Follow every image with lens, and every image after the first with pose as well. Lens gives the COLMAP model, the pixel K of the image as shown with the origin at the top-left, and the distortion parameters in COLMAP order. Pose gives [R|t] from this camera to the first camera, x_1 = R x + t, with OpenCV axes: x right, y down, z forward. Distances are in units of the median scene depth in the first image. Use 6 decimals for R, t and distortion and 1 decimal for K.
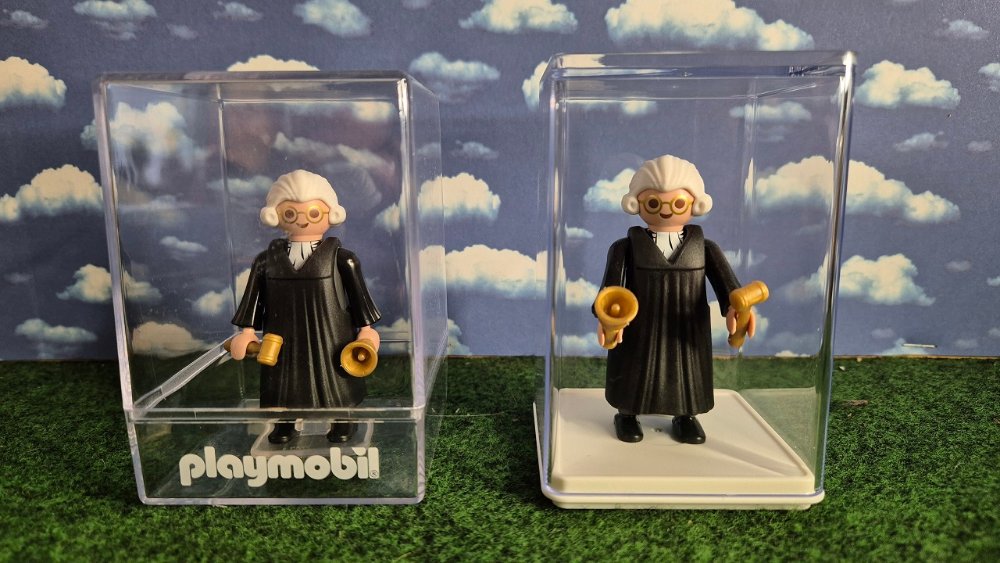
lens RADIAL K [[718.1, 0, 489.3], [0, 718.1, 273.7], [0, 0, 1]] dist [0.029057, -0.042401]
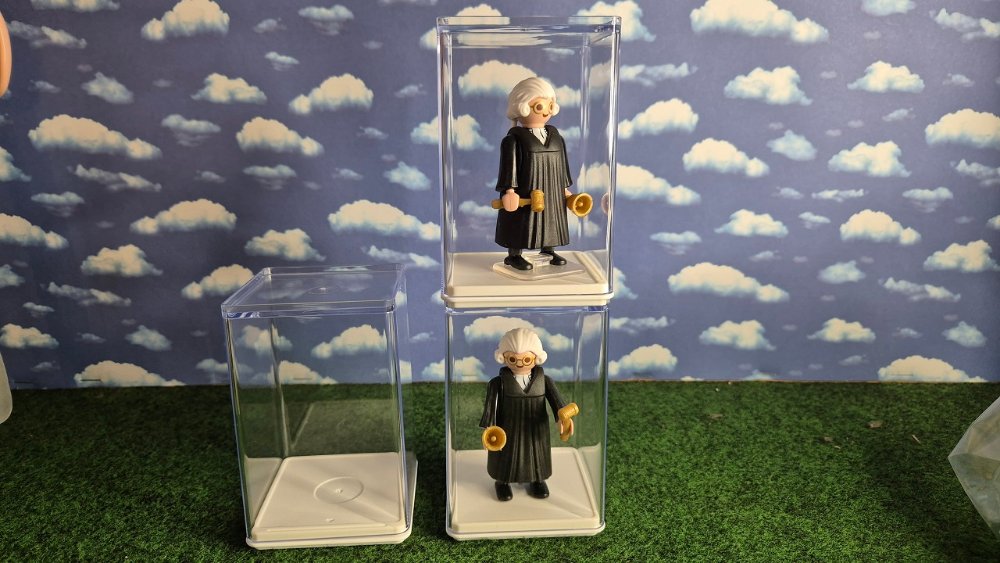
lens RADIAL K [[718.1, 0, 492.6], [0, 718.1, 268.4], [0, 0, 1]] dist [0.029057, -0.042401]
pose [[0.999379, -0.001487, 0.035216, -0.085864], [-0.000467, 0.998463, 0.055422, -0.249975], [-0.035245, -0.055404, 0.997842, -0.639198]]
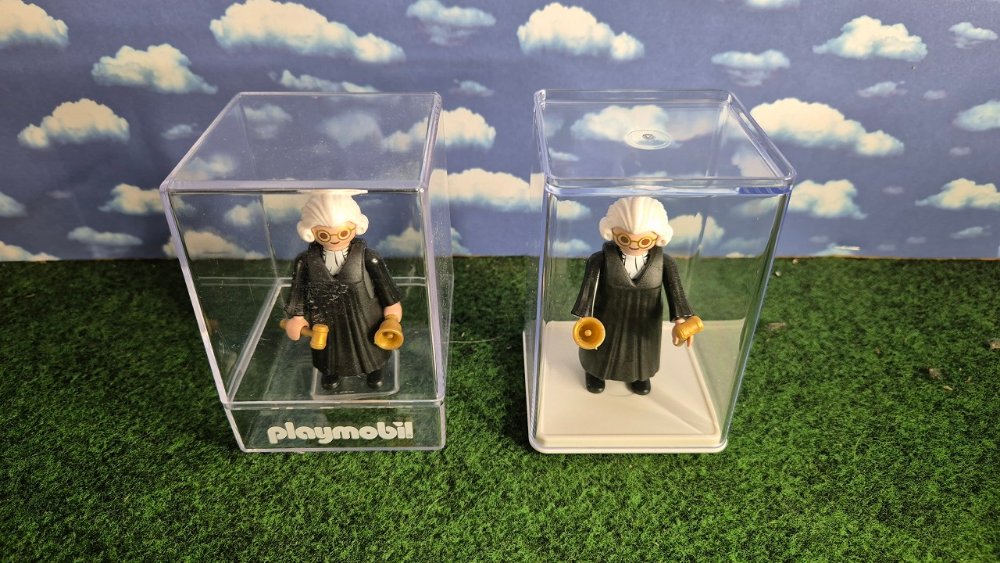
lens RADIAL K [[718.1, 0, 498.5], [0, 718.1, 291.7], [0, 0, 1]] dist [0.029057, -0.042401]
pose [[0.999509, -0.011883, 0.028976, -0.016220], [-0.001585, 0.904839, 0.425751, -0.375535], [-0.031278, -0.425588, 0.904376, -0.097322]]
